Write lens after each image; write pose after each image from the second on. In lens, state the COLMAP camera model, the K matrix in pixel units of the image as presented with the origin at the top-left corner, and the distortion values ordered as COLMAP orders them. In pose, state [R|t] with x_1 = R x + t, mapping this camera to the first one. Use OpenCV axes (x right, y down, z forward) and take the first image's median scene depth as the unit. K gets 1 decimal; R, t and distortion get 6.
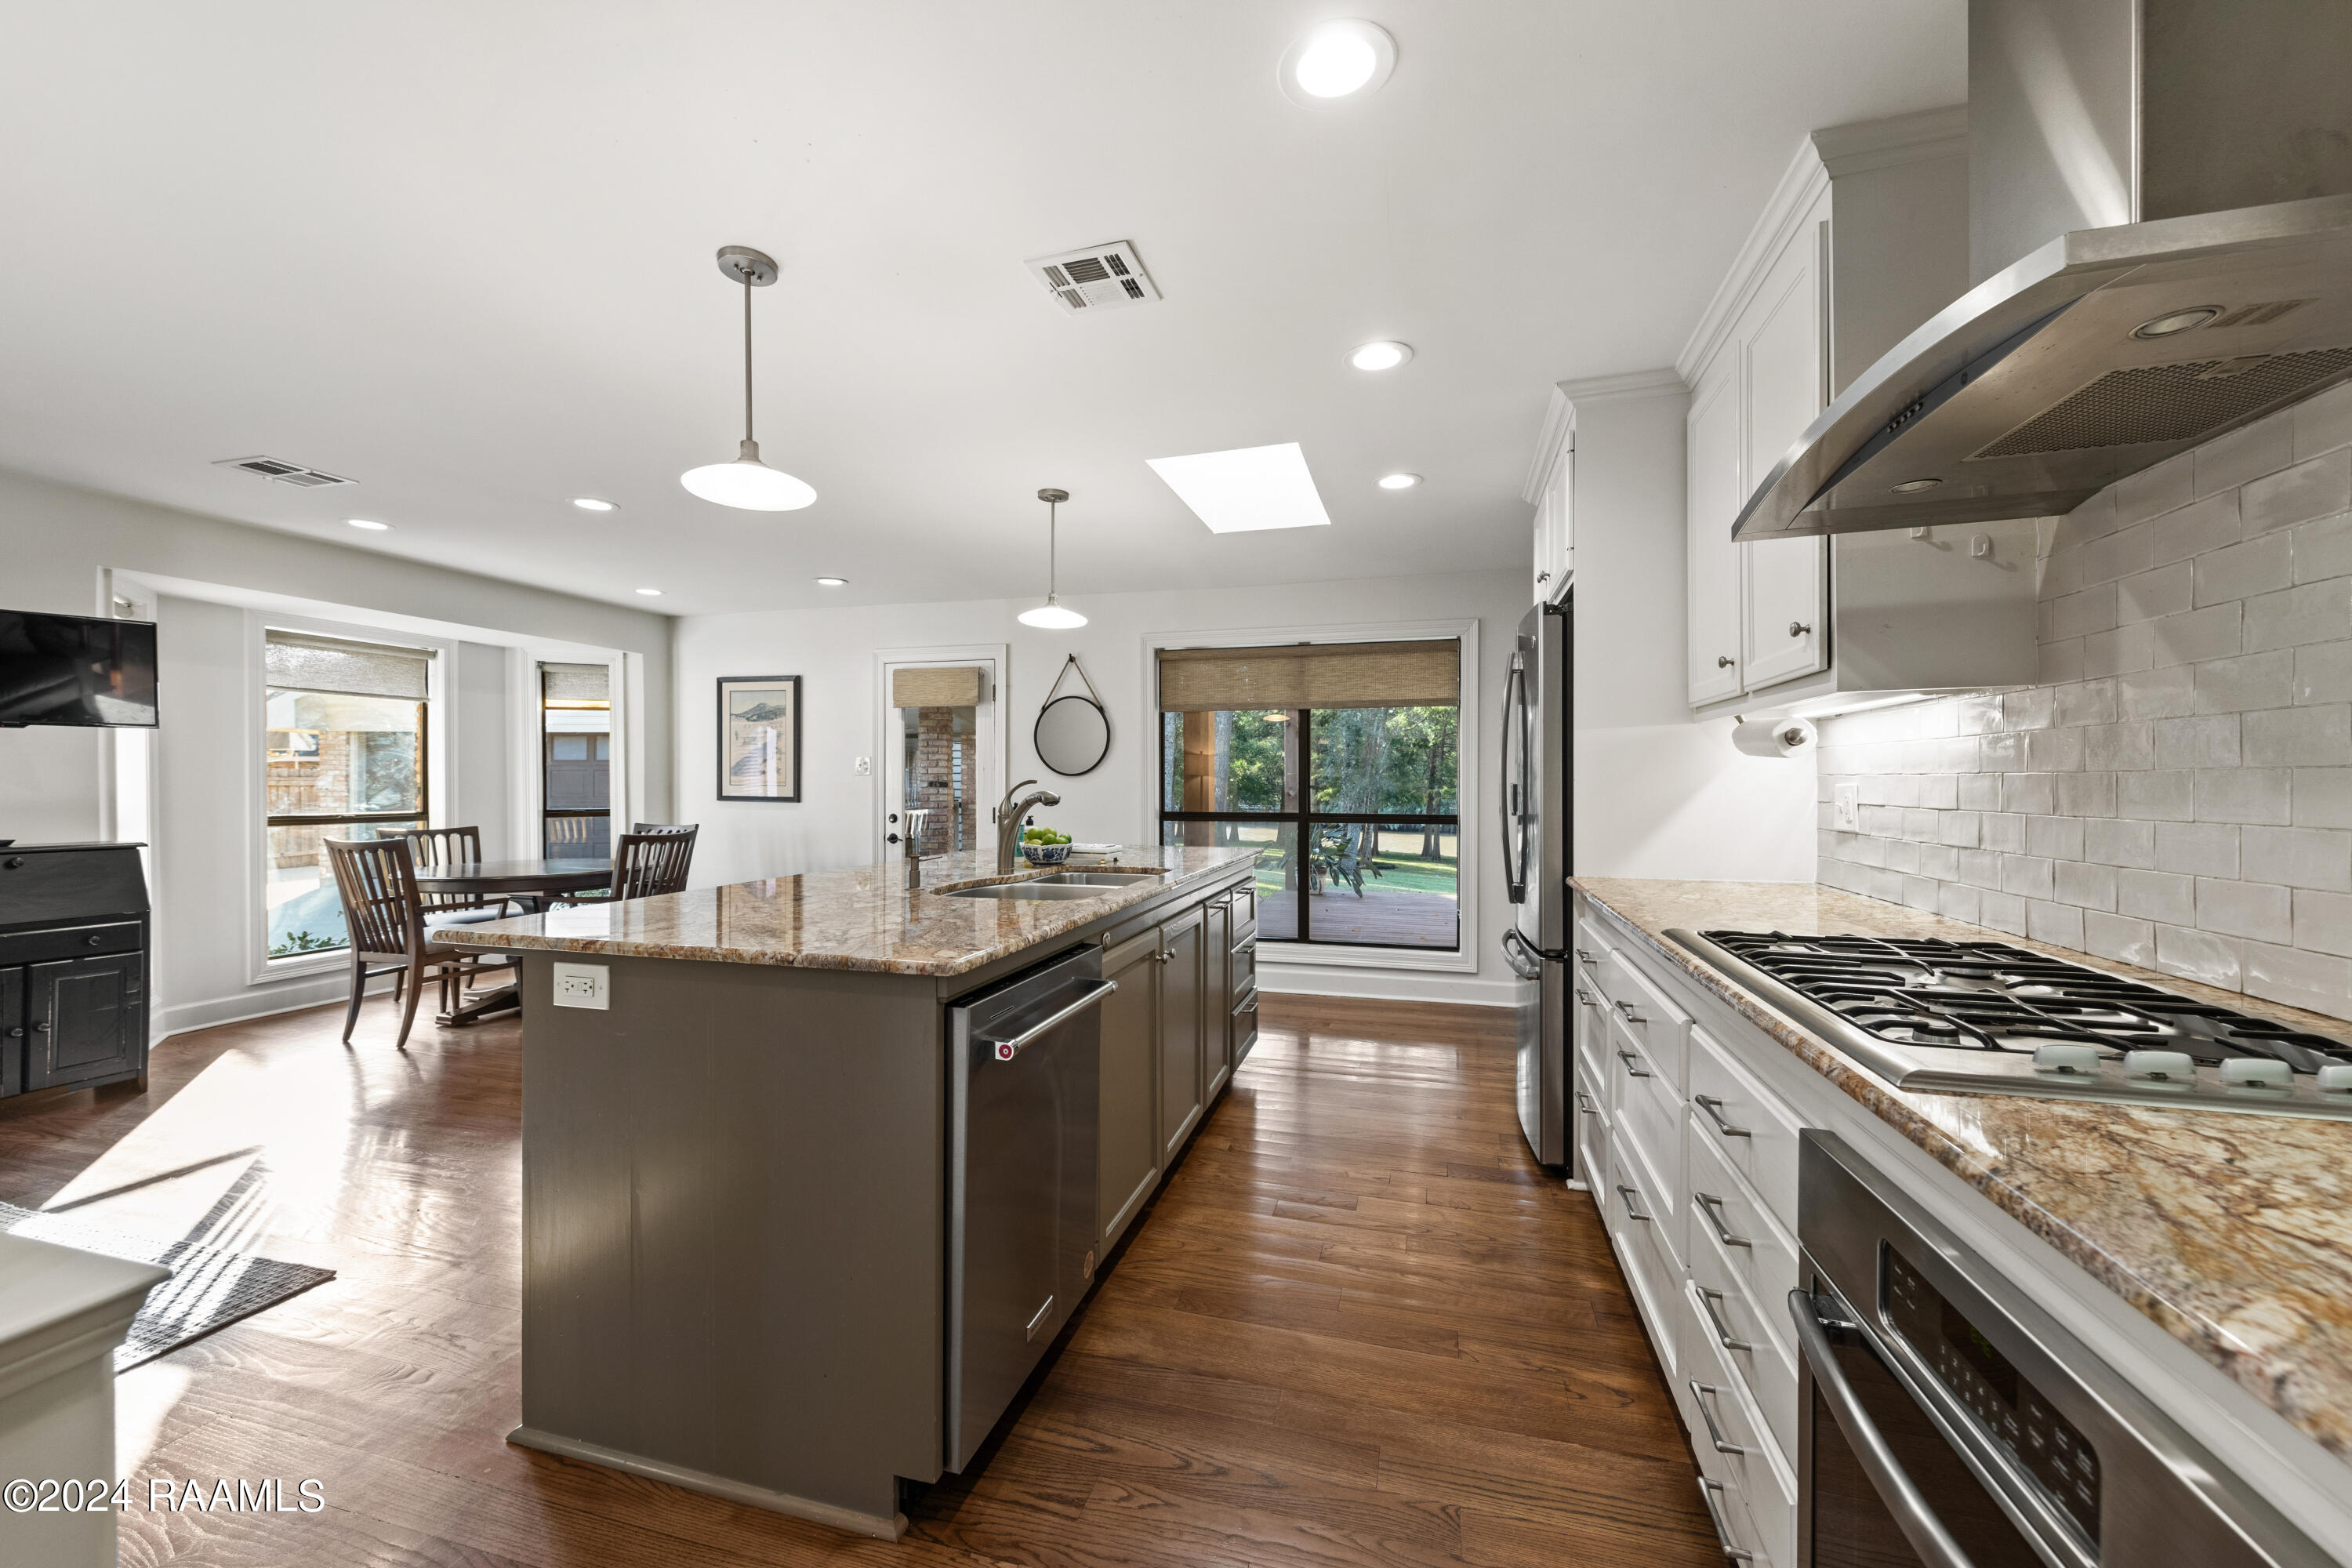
lens RADIAL K [[898.1, 0, 1177.1], [0, 898.1, 788.6], [0, 0, 1]] dist [0.003036, -0.000036]
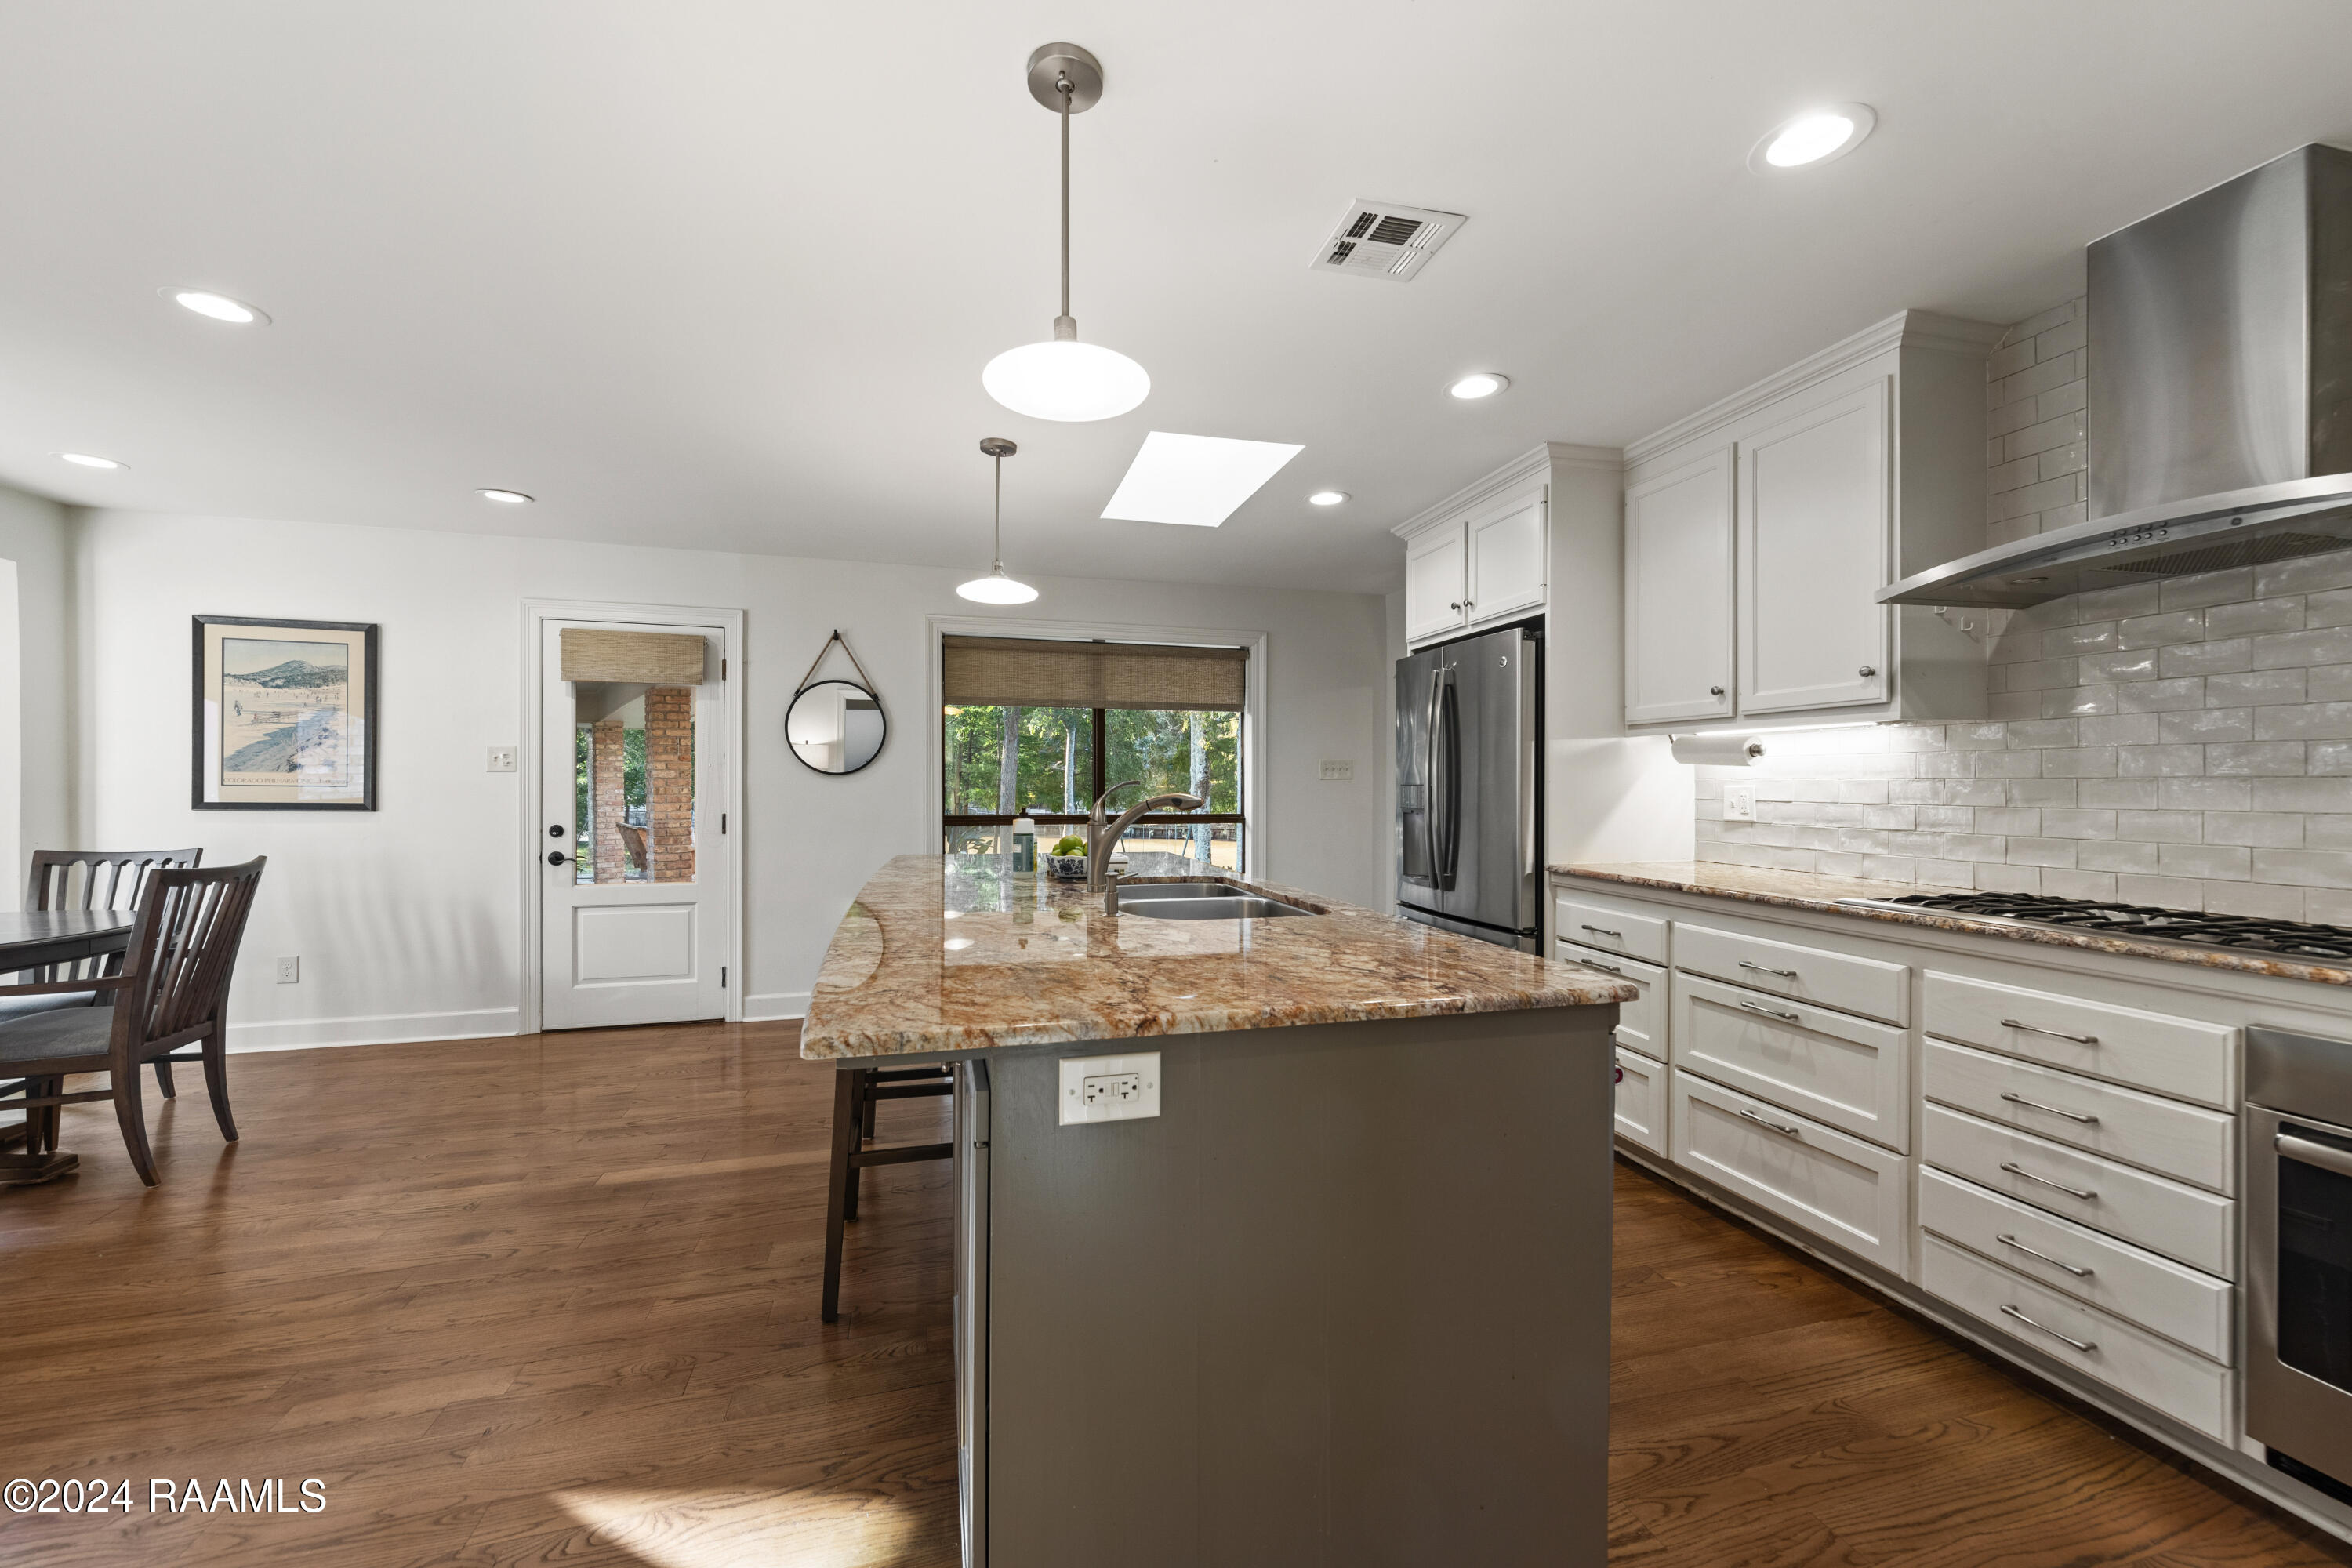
lens RADIAL K [[898.1, 0, 1177.1], [0, 898.1, 788.6], [0, 0, 1]] dist [0.003036, -0.000036]
pose [[0.856326, -0.001028, 0.516434, -0.301509], [0.001567, 0.999999, -0.000608, -0.000723], [-0.516433, 0.001330, 0.856327, 0.126525]]
